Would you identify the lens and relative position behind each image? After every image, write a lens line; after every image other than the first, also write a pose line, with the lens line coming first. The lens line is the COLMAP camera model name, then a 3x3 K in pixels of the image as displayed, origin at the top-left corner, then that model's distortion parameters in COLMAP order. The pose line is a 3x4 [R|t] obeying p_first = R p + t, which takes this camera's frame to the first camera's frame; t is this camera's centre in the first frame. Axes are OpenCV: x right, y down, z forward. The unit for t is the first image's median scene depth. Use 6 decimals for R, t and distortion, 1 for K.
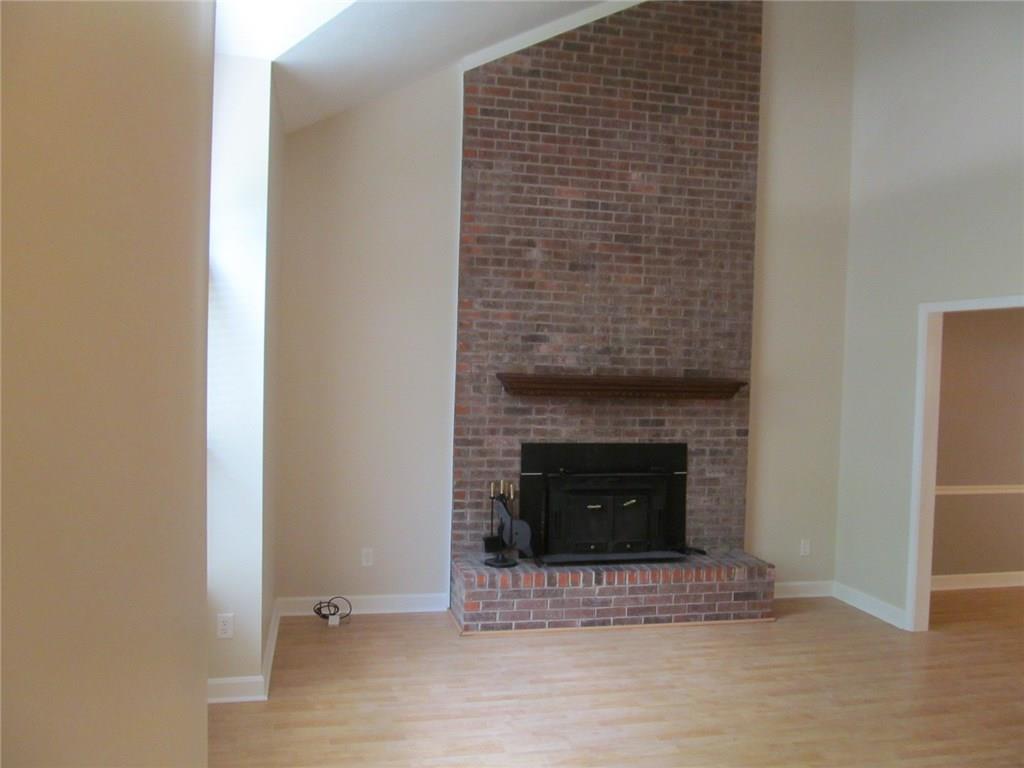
lens RADIAL K [[859.2, 0, 511.5], [0, 859.2, 387.5], [0, 0, 1]] dist [-0.051771, 0.015587]
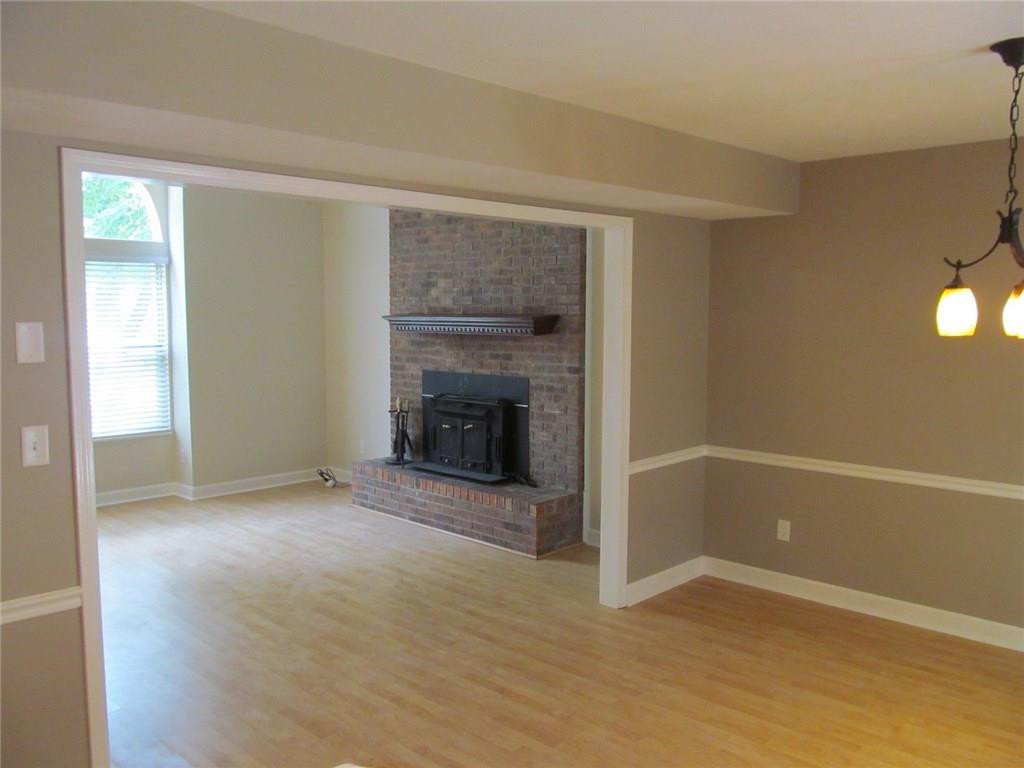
lens RADIAL K [[859.2, 0, 512.4], [0, 859.2, 388.5], [0, 0, 1]] dist [-0.051771, 0.015587]
pose [[0.528267, 0.052369, -0.847462, 1.128508], [-0.010762, 0.998429, 0.054989, 0.022098], [0.849010, -0.019929, 0.528001, 0.457805]]
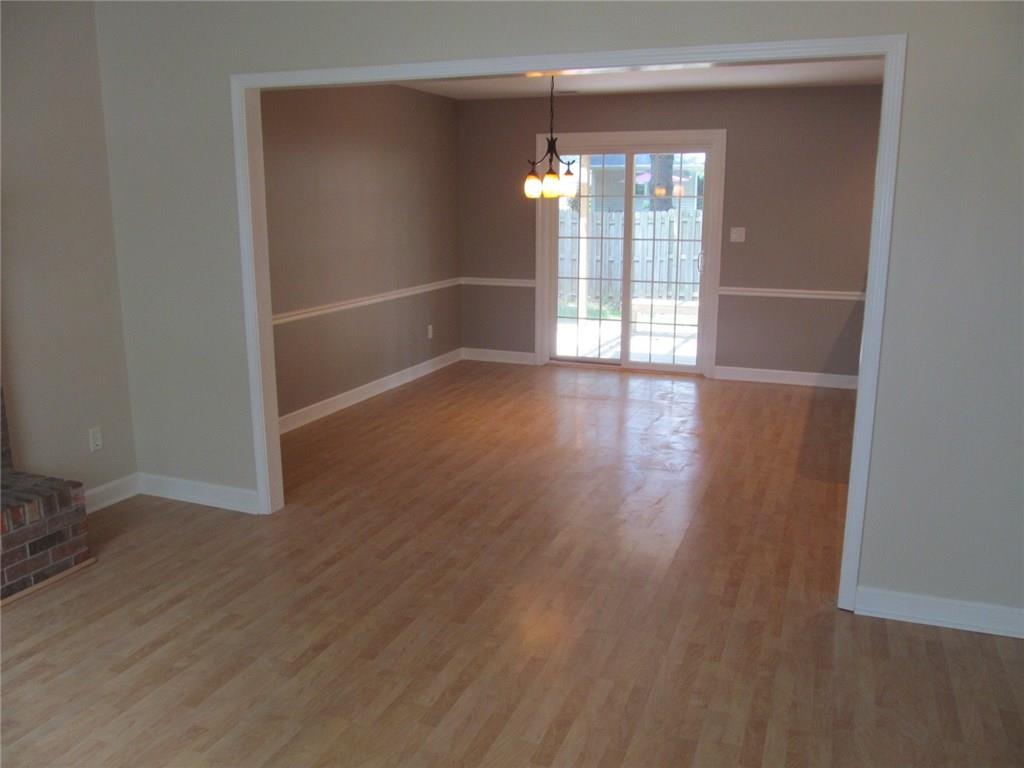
lens RADIAL K [[859.2, 0, 508.1], [0, 859.2, 388.6], [0, 0, 1]] dist [-0.051771, 0.015587]
pose [[0.574061, -0.205725, 0.792547, -0.002576], [0.041658, 0.974007, 0.222654, 0.008758], [-0.817752, -0.094801, 0.567710, 0.375154]]
